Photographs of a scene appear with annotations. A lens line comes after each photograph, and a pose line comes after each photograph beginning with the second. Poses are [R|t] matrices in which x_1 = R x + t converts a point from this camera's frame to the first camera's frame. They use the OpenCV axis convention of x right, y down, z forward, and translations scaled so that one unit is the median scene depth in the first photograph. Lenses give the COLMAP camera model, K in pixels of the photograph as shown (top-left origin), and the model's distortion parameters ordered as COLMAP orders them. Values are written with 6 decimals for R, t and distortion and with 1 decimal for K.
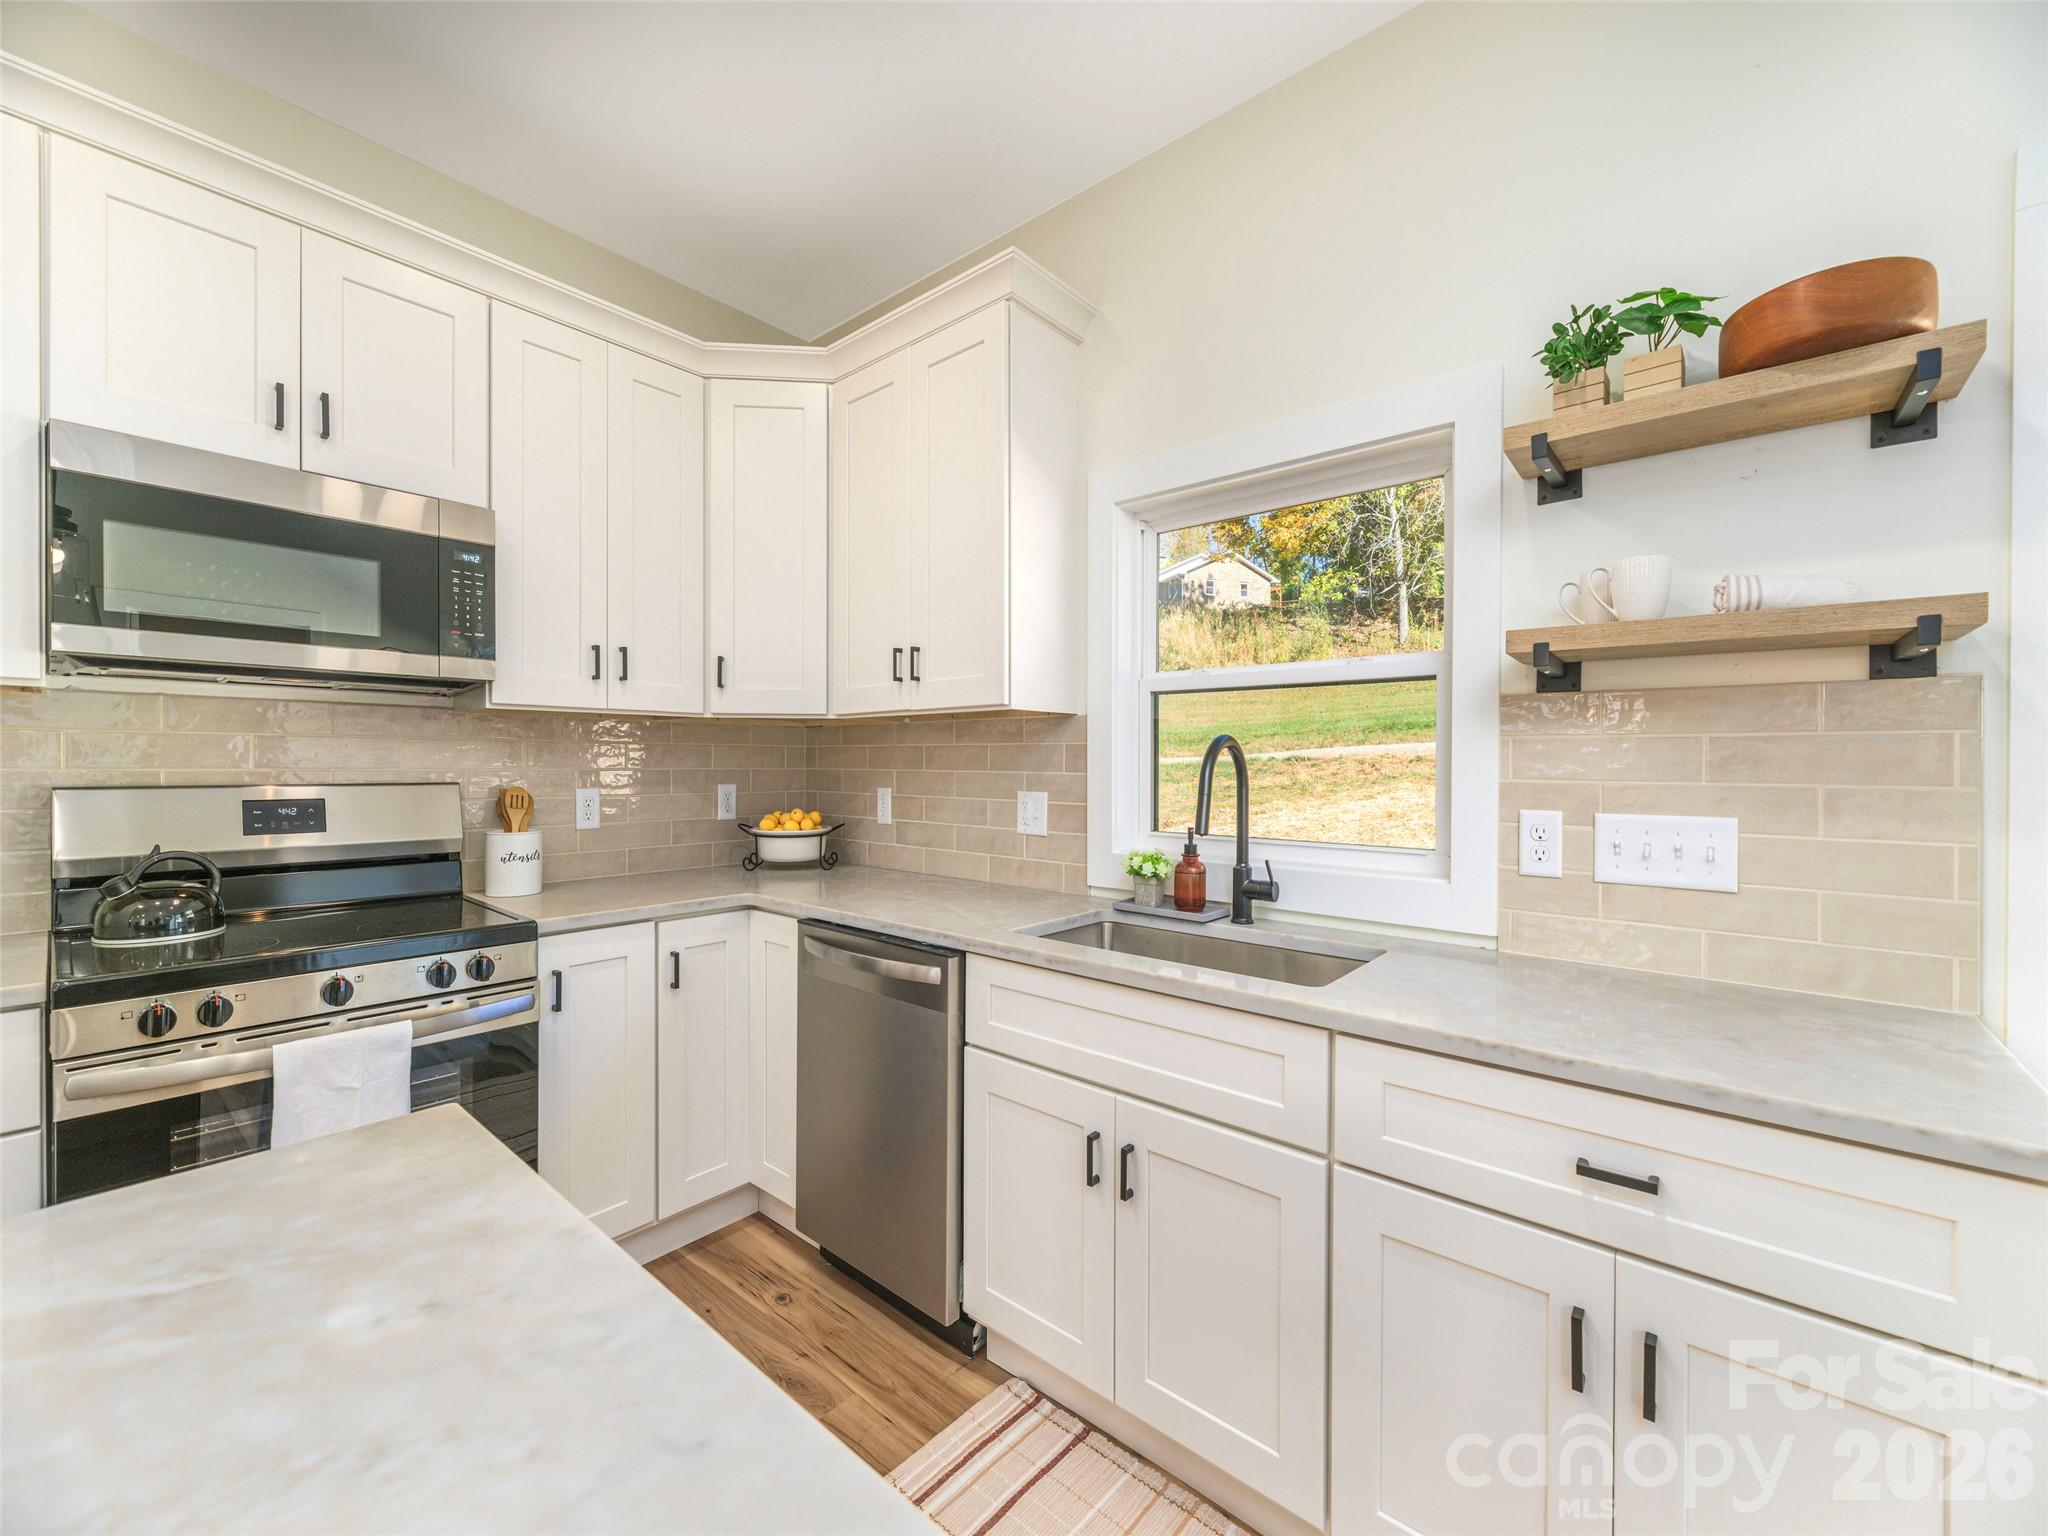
lens RADIAL K [[827.4, 0, 1022.2], [0, 827.4, 769.6], [0, 0, 1]] dist [-0.002684, 0.000879]
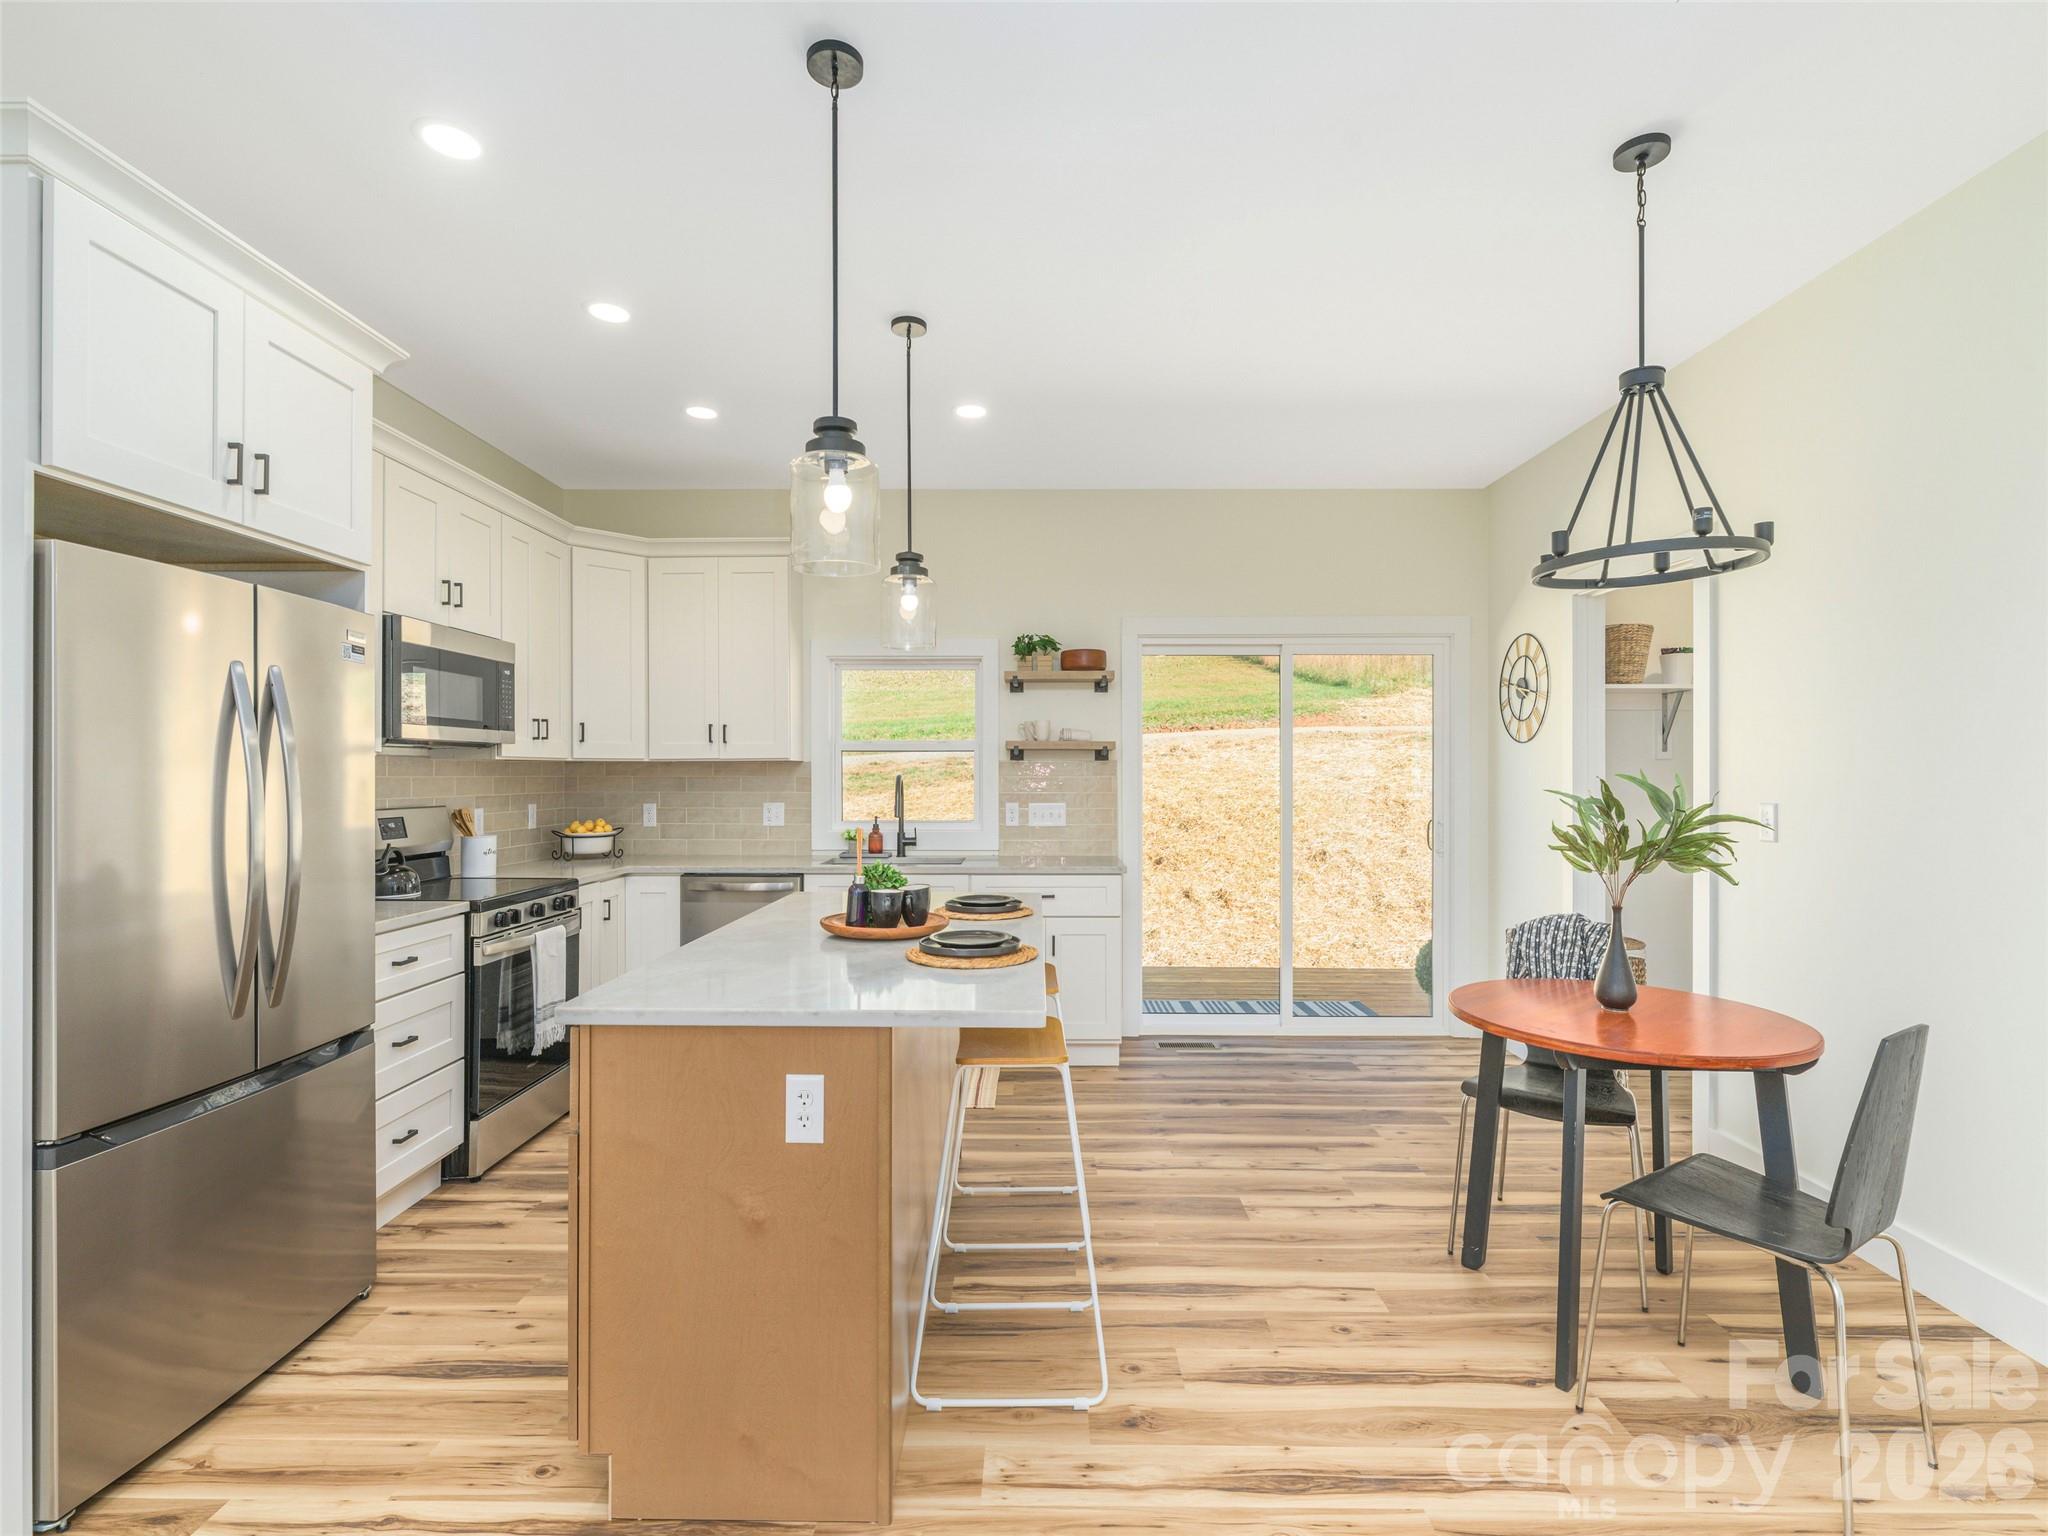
lens RADIAL K [[951.4, 0, 1027.2], [0, 951.4, 773.7], [0, 0, 1]] dist [-0.002466, -0.001264]
pose [[0.767844, -0.005836, 0.640610, -1.140434], [0.010634, 0.999937, -0.003636, -0.030075], [-0.640548, 0.009604, 0.767858, -1.229906]]
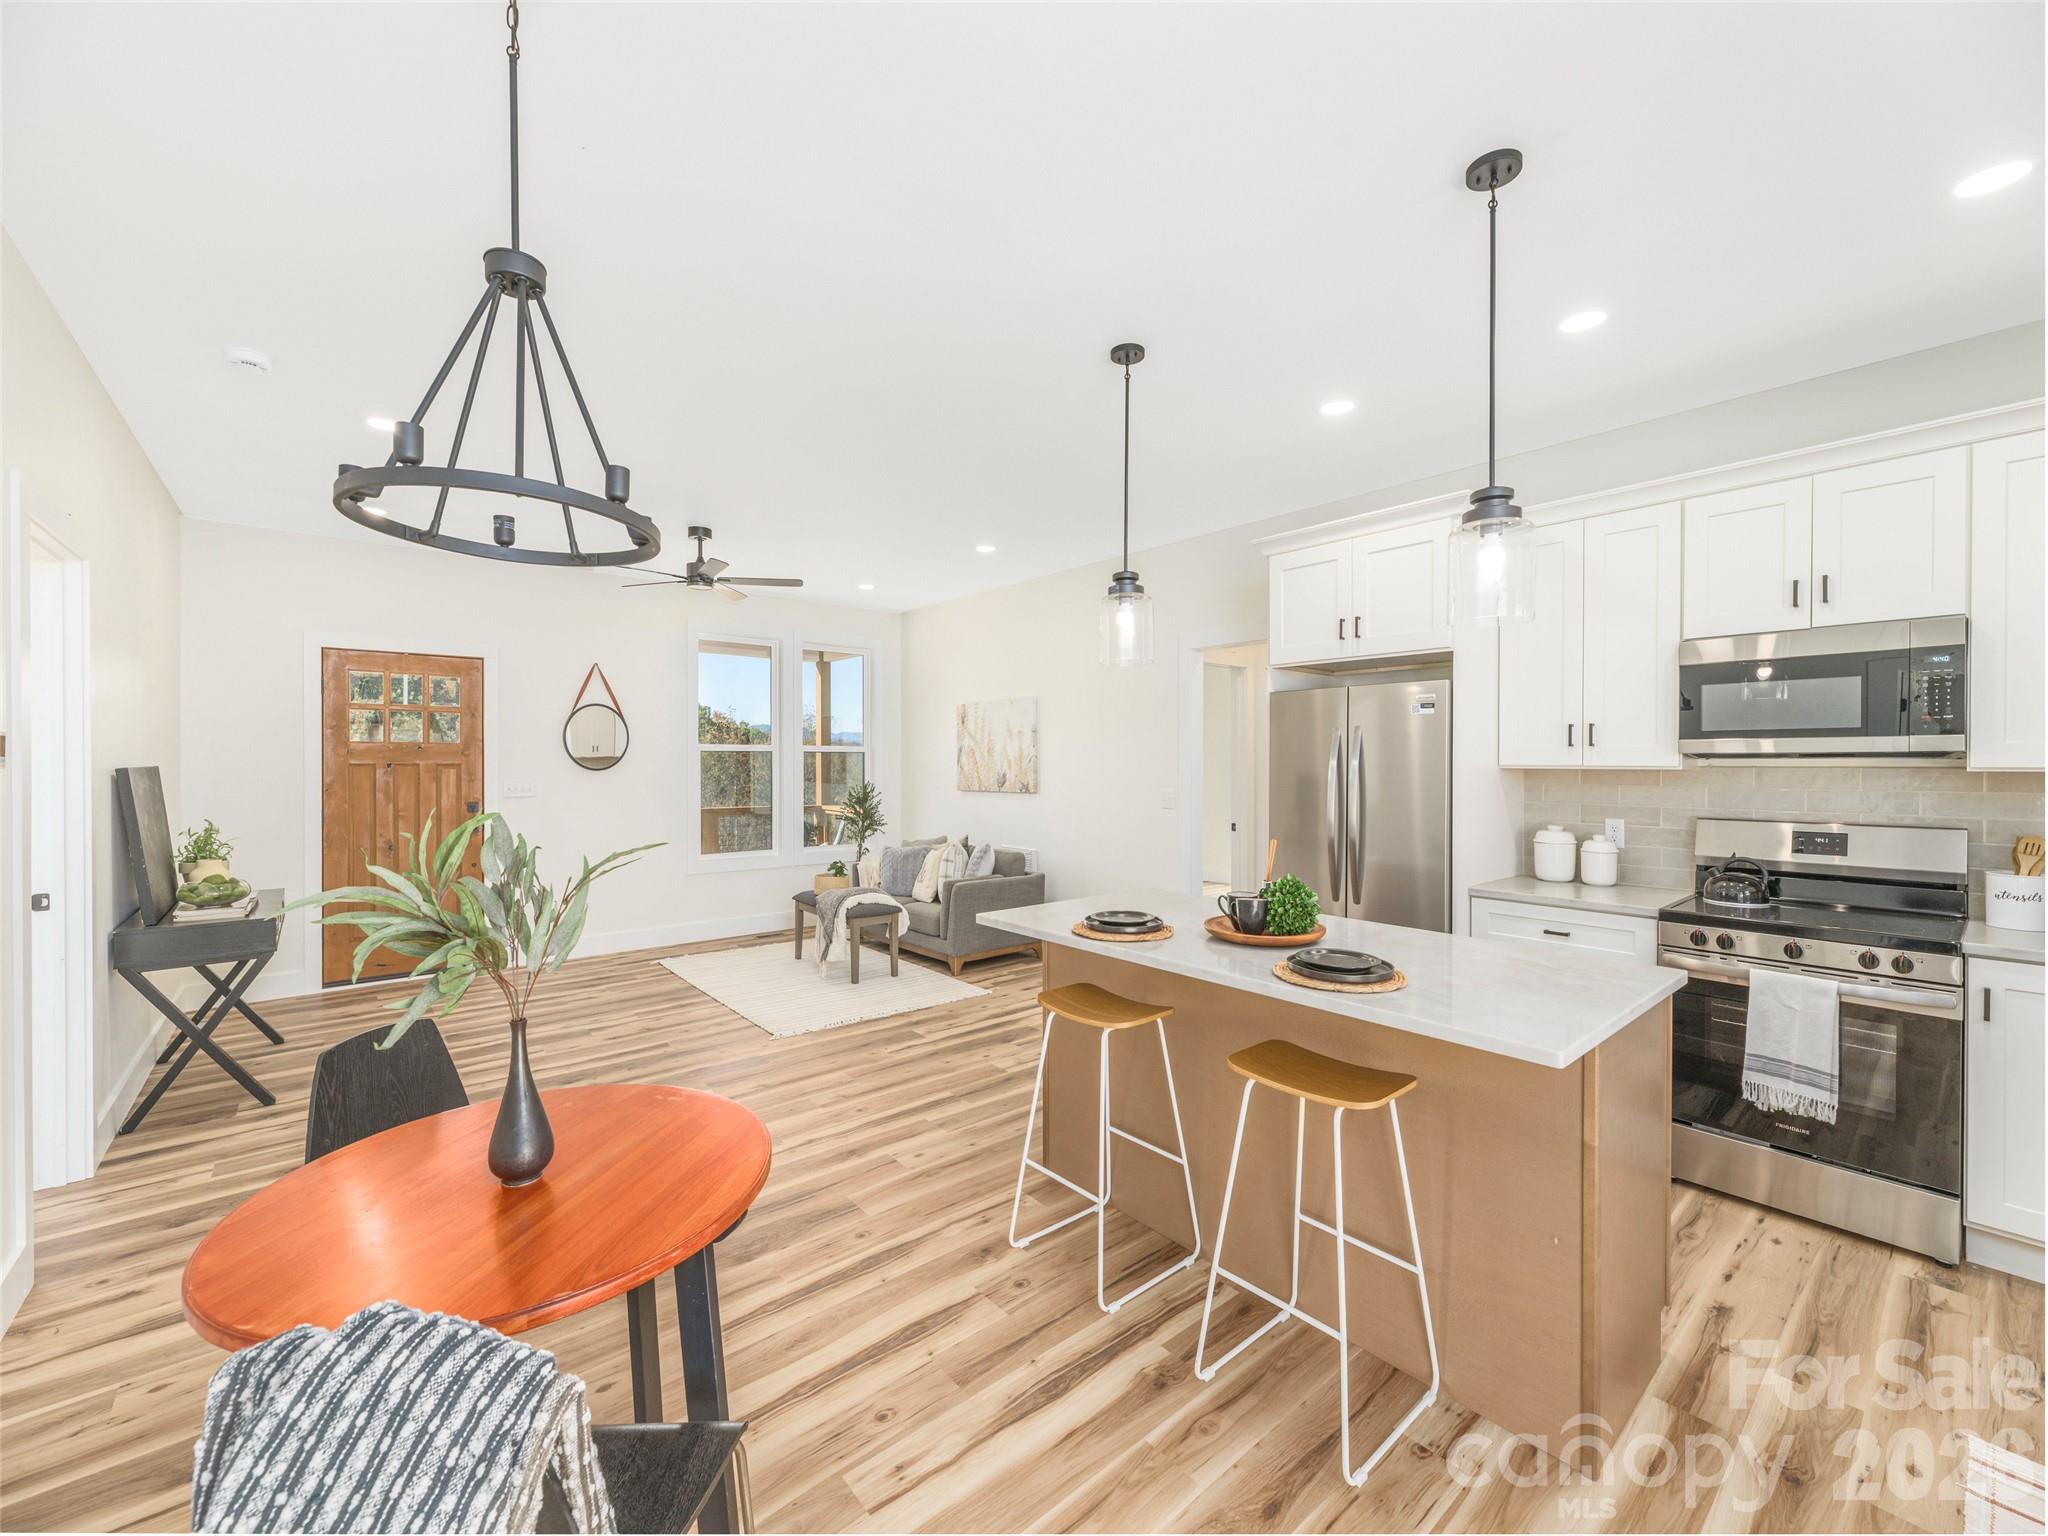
lens RADIAL K [[827.4, 0, 1021.5], [0, 827.4, 767.8], [0, 0, 1]] dist [-0.002684, 0.000879]
pose [[-0.168925, 0.001471, -0.985628, 0.897596], [-0.008626, 0.999958, 0.002971, -0.077224], [0.985591, 0.009004, -0.168906, -0.217496]]
